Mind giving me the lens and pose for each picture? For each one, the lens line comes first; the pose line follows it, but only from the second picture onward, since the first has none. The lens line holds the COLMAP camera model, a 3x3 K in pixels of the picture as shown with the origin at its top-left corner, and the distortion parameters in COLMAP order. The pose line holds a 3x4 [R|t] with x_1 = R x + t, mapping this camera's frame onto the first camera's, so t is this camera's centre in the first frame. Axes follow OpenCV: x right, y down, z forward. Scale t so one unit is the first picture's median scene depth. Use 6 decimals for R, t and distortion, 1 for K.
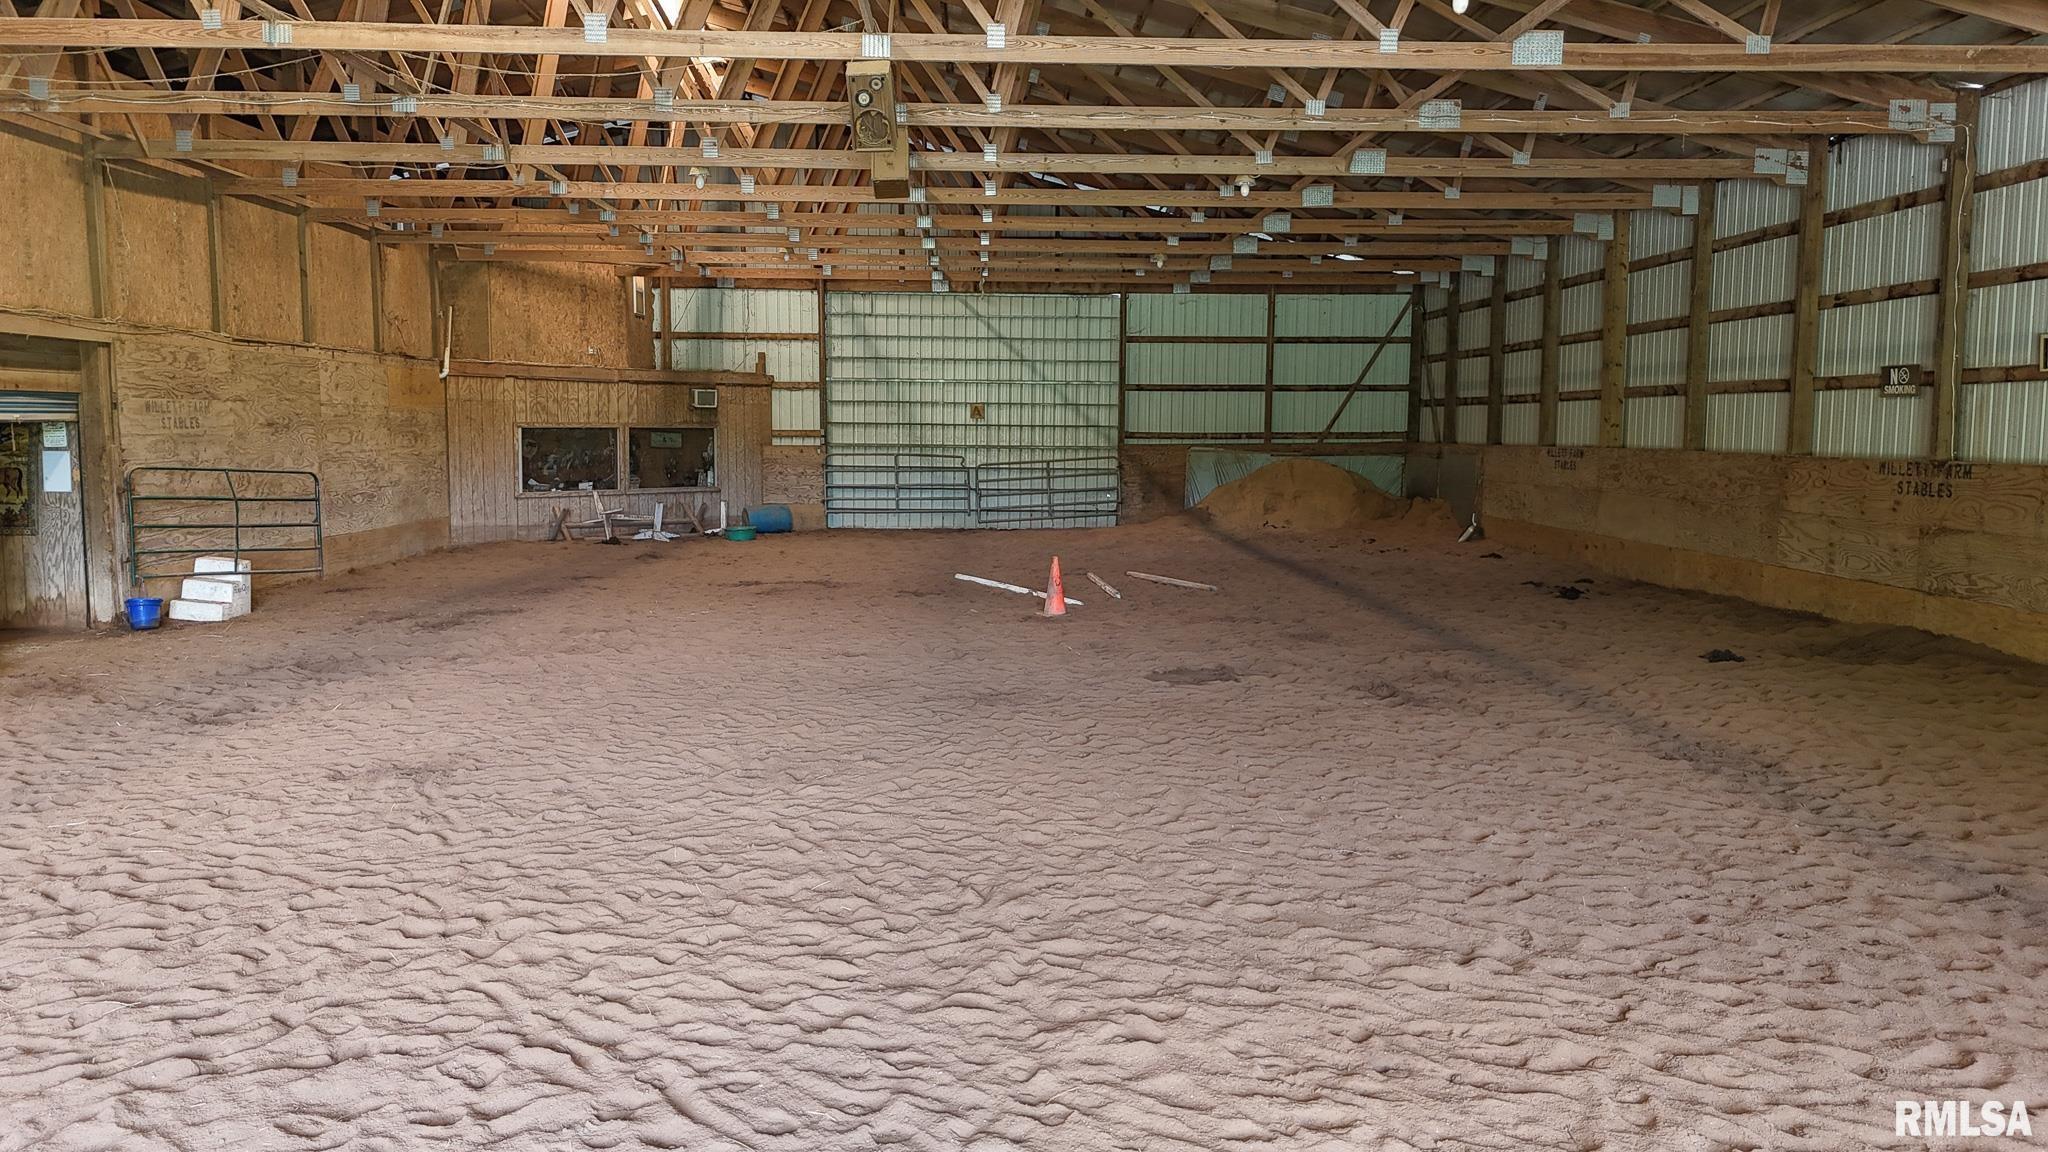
lens RADIAL K [[1460.7, 0, 1024.0], [0, 1460.7, 576.0], [0, 0, 1]] dist [0.069836, -0.095605]
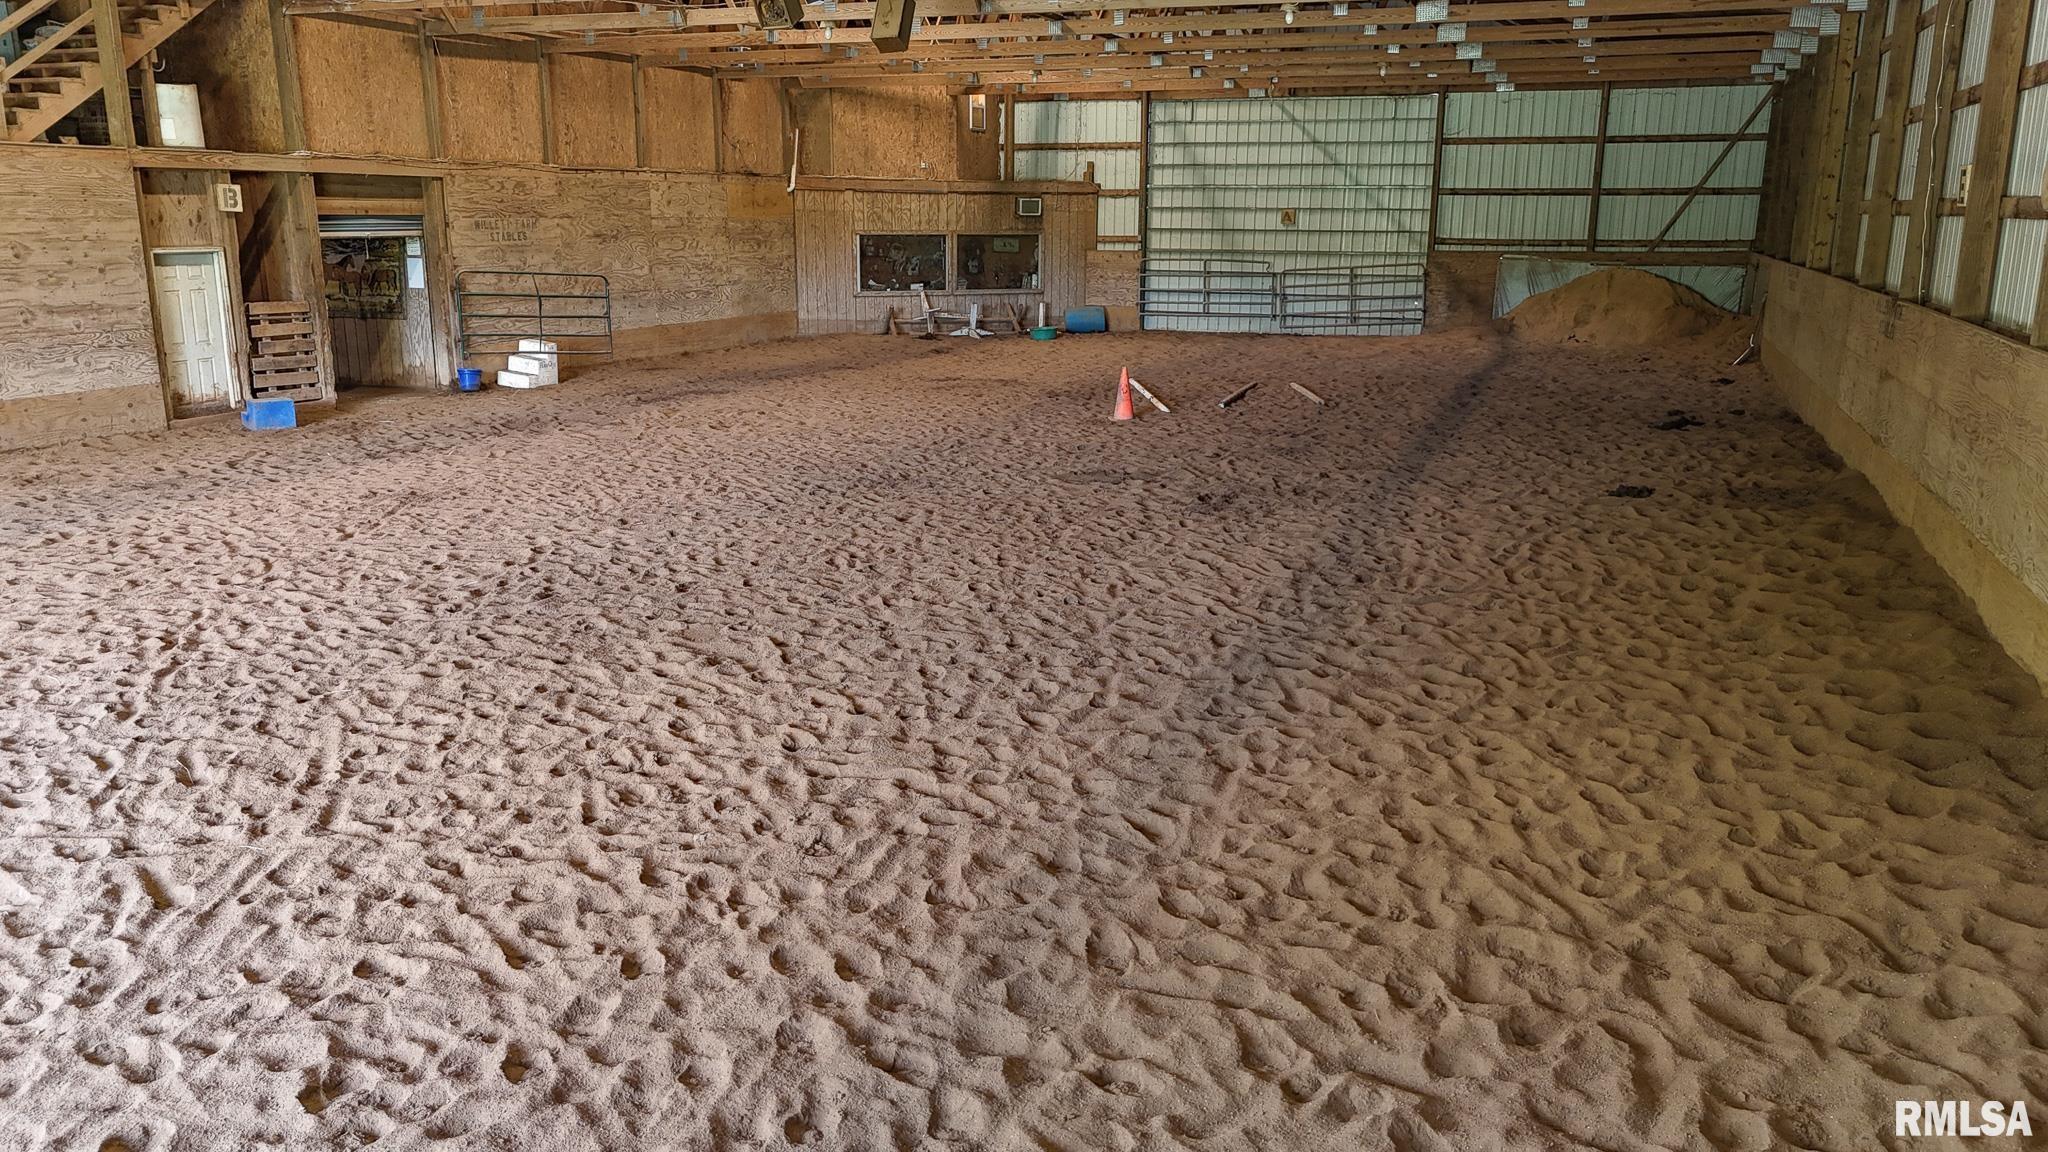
lens RADIAL K [[1447.5, 0, 1024.0], [0, 1447.5, 576.0], [0, 0, 1]] dist [0.062788, -0.141394]
pose [[0.926044, 0.090436, -0.366421, 0.193221], [-0.038741, 0.988516, 0.146066, -0.006005], [0.375423, -0.121068, 0.918913, -0.033648]]
